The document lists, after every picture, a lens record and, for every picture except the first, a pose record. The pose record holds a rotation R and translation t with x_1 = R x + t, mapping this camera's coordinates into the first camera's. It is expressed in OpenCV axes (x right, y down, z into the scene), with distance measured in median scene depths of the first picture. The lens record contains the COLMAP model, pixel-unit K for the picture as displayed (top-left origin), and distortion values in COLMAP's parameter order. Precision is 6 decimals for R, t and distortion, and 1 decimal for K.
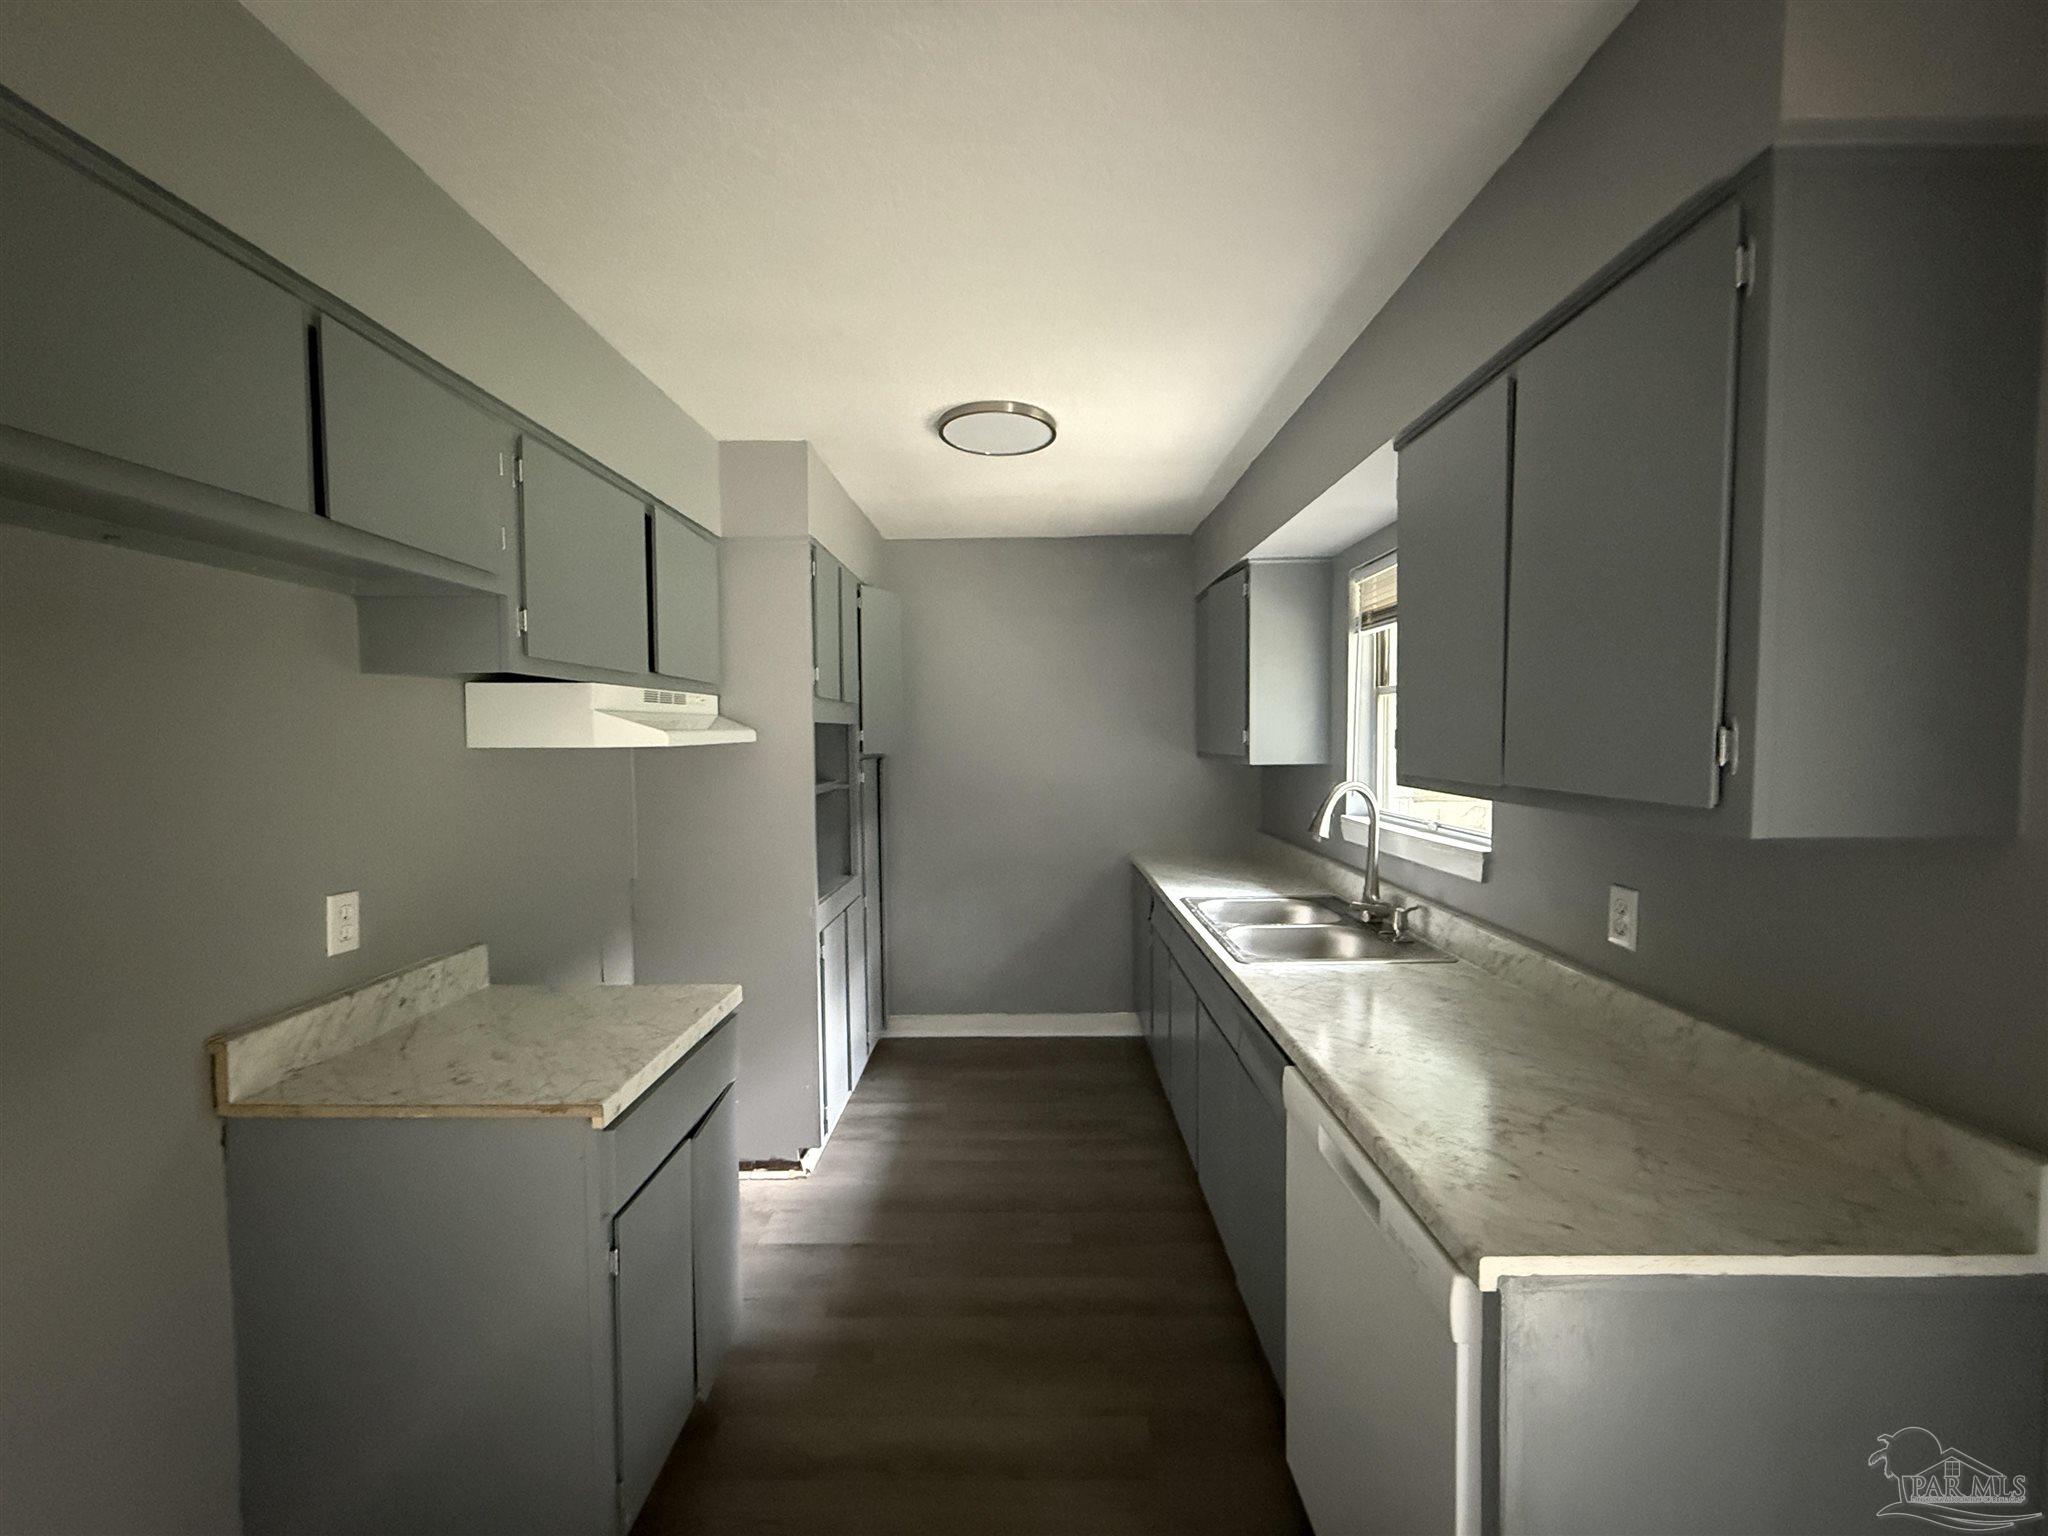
lens RADIAL K [[808.6, 0, 1016.7], [0, 808.6, 768.6], [0, 0, 1]] dist [0.008587, 0.000070]
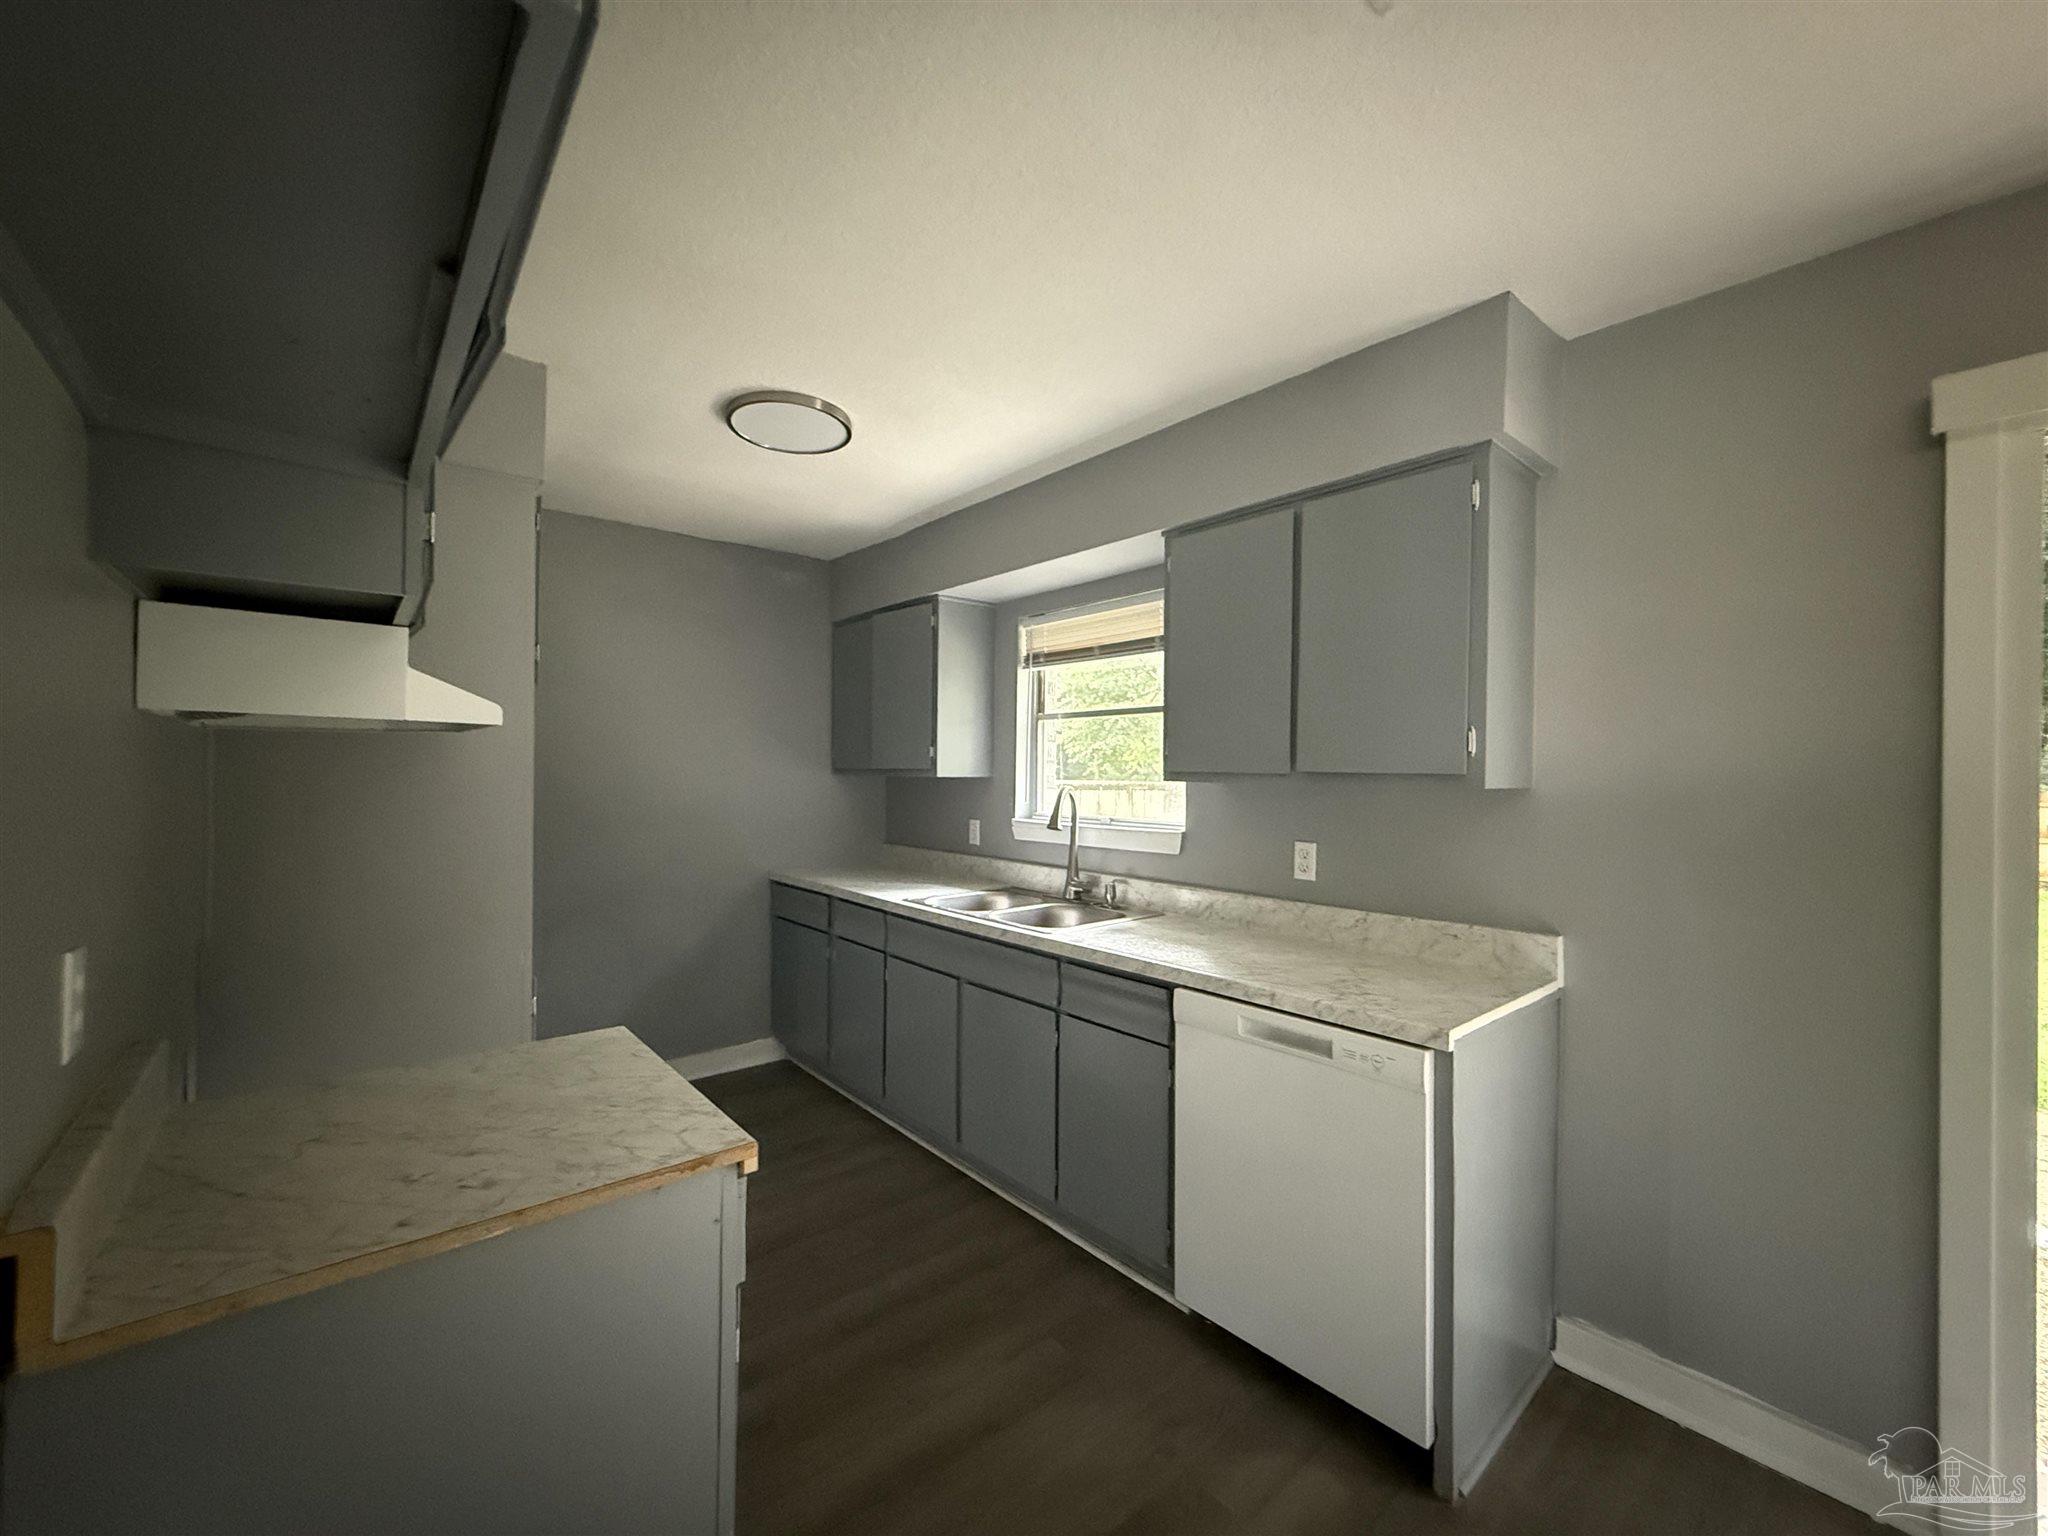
lens RADIAL K [[808.6, 0, 1009.4], [0, 808.6, 768.7], [0, 0, 1]] dist [0.008587, 0.000070]
pose [[0.761279, 0.018942, 0.648148, -0.443948], [0.011152, 0.999043, -0.042295, 0.039507], [-0.648328, 0.039426, 0.760339, 0.102644]]
